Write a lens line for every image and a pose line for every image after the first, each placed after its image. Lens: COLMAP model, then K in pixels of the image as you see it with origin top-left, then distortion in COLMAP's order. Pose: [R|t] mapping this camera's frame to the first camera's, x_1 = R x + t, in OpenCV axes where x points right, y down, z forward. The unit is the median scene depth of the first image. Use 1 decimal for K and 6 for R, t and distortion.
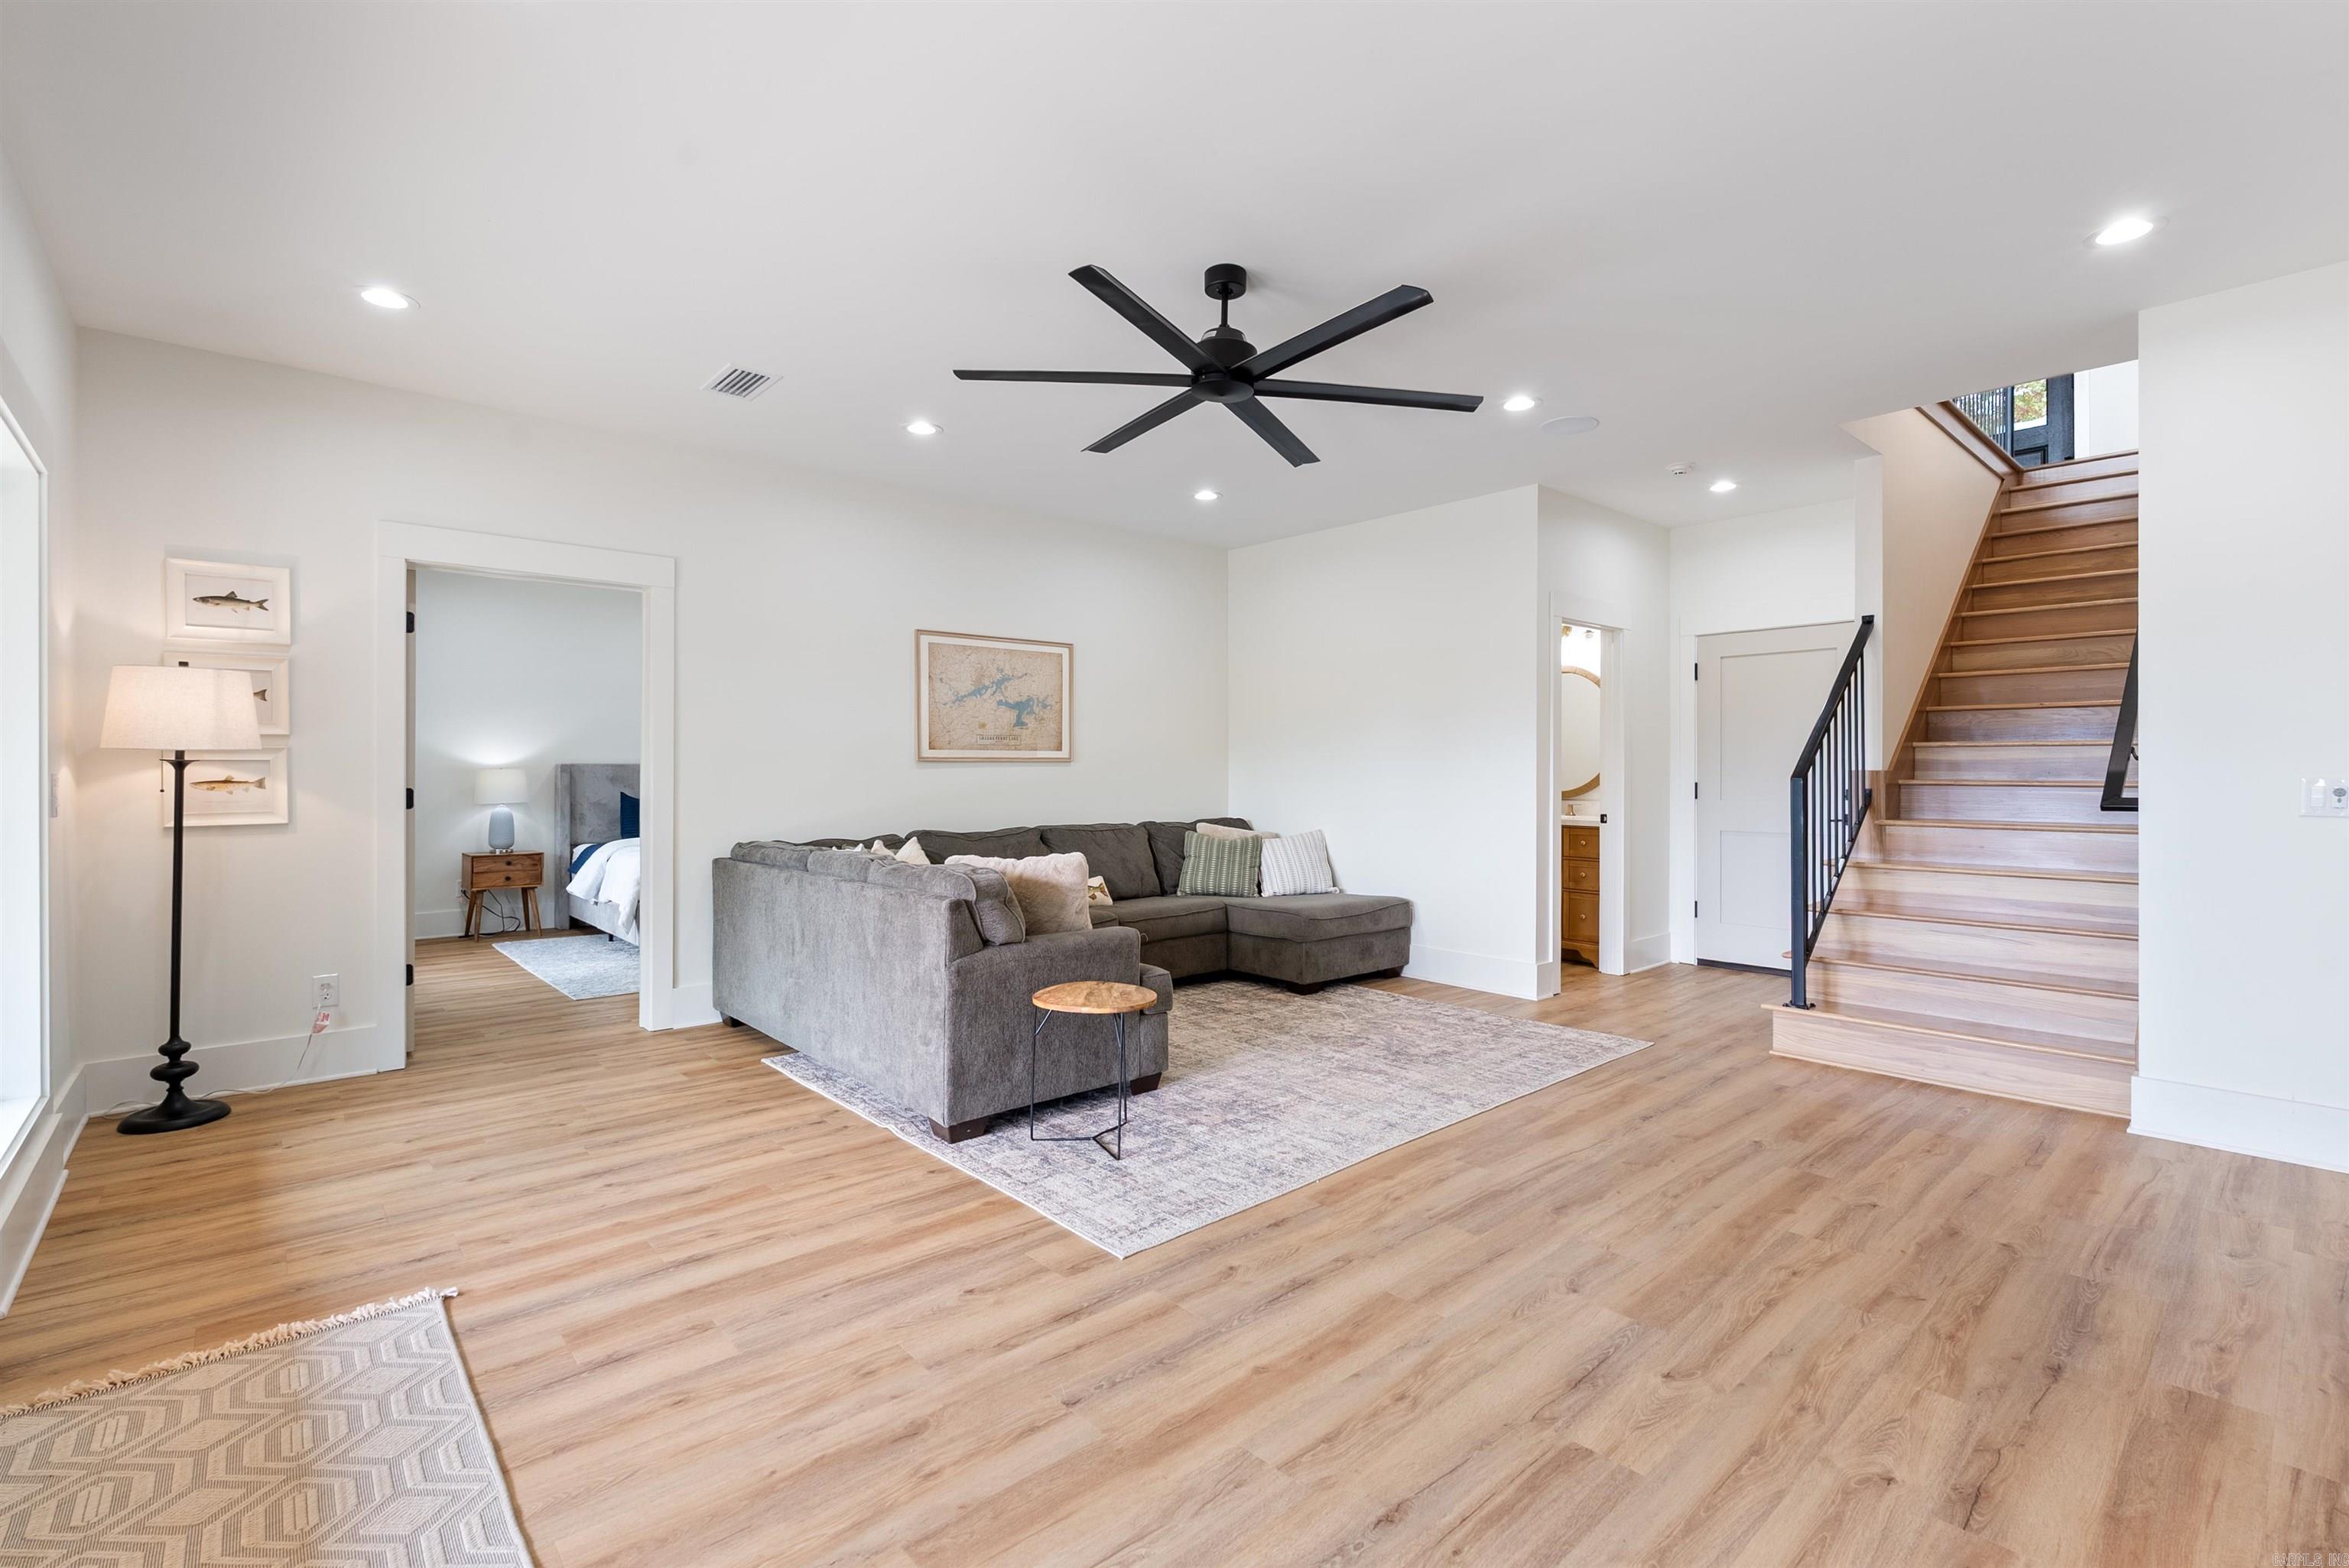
lens RADIAL K [[1041.1, 0, 1187.2], [0, 1041.1, 780.0], [0, 0, 1]] dist [0.003095, 0.001082]
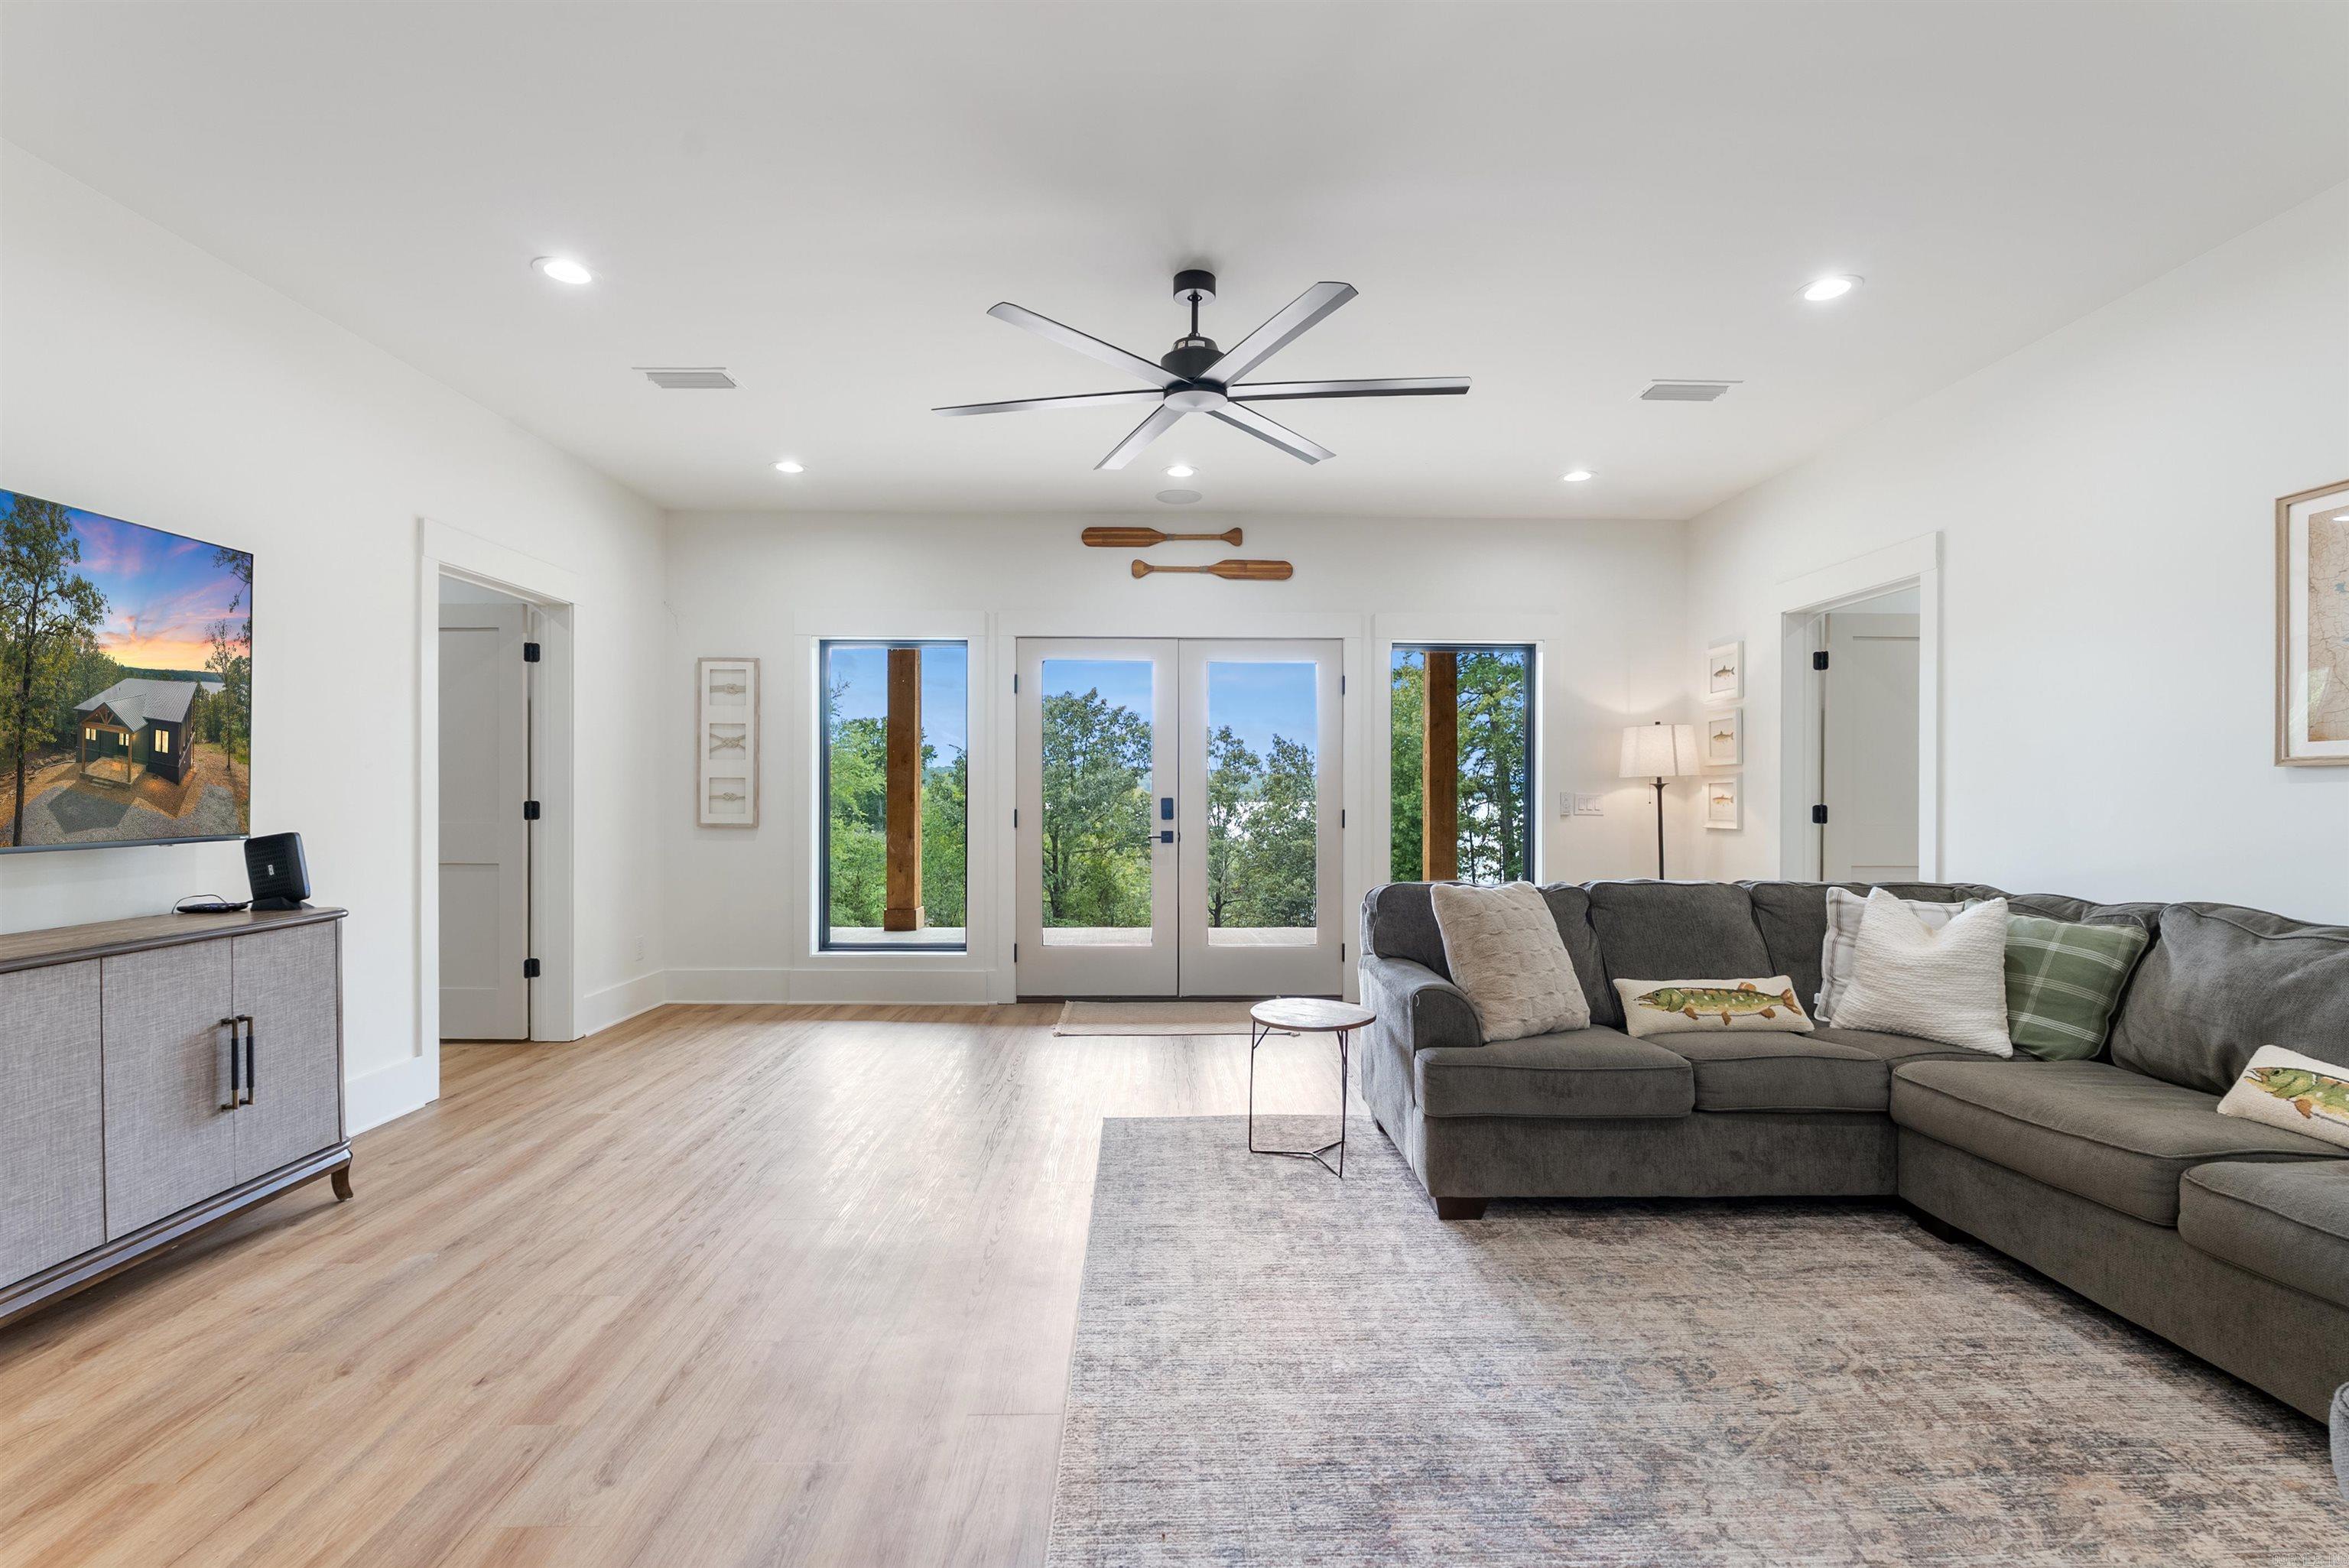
lens RADIAL K [[1041.1, 0, 1182.0], [0, 1041.1, 789.3], [0, 0, 1]] dist [0.003095, 0.001082]
pose [[-0.646960, -0.003848, -0.762514, 0.718987], [-0.006129, 0.999981, 0.000154, -0.006474], [0.762499, 0.004773, -0.646972, 1.472917]]
